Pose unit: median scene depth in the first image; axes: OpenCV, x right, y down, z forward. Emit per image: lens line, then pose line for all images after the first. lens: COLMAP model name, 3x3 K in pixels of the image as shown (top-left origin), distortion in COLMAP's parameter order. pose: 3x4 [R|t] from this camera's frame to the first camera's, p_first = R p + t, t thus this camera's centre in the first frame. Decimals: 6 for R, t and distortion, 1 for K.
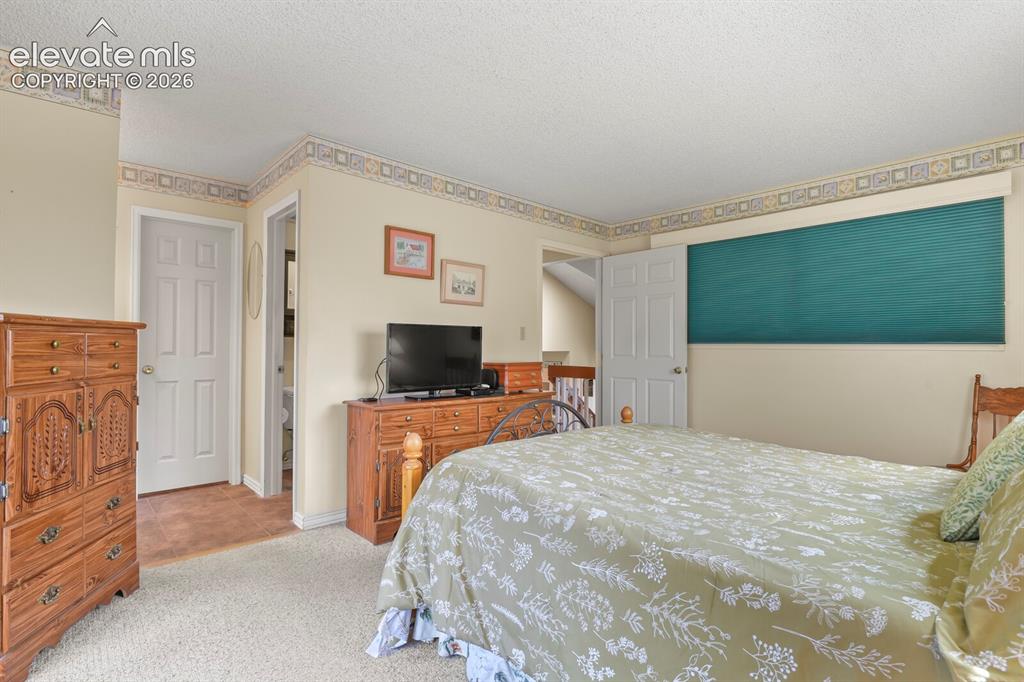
lens RADIAL K [[494.4, 0, 512.2], [0, 494.4, 345.7], [0, 0, 1]] dist [-0.006729, -0.002932]
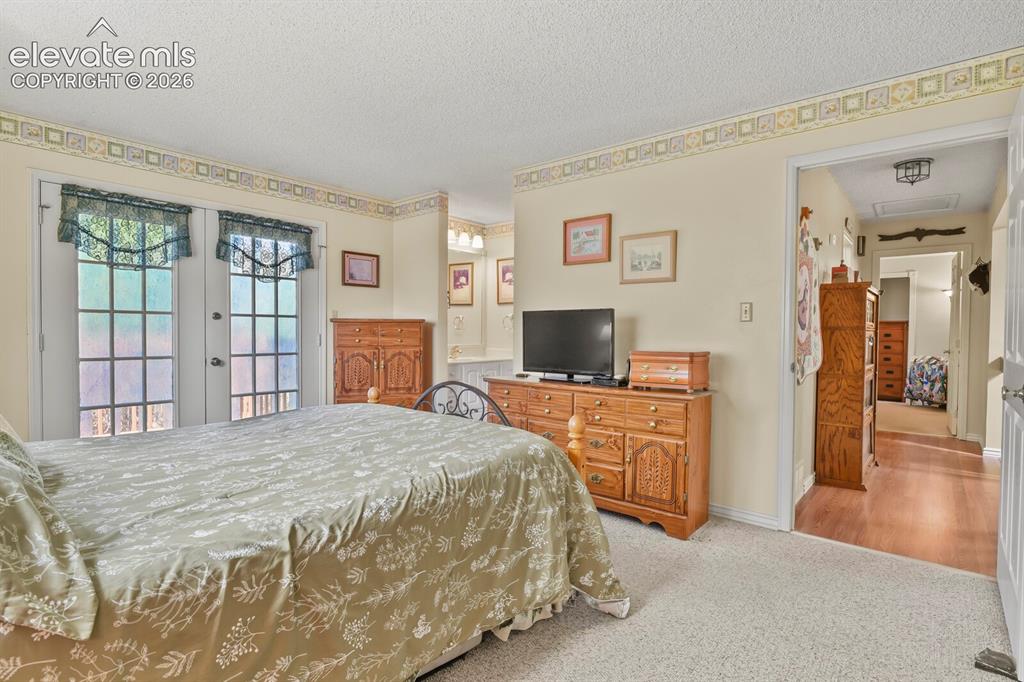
lens RADIAL K [[494.4, 0, 507.1], [0, 494.4, 341.8], [0, 0, 1]] dist [-0.006729, -0.002932]
pose [[0.131401, 0.017065, -0.991182, 0.817618], [-0.000627, 0.999853, 0.017131, 0.005877], [0.991329, -0.001630, 0.131392, 0.725817]]
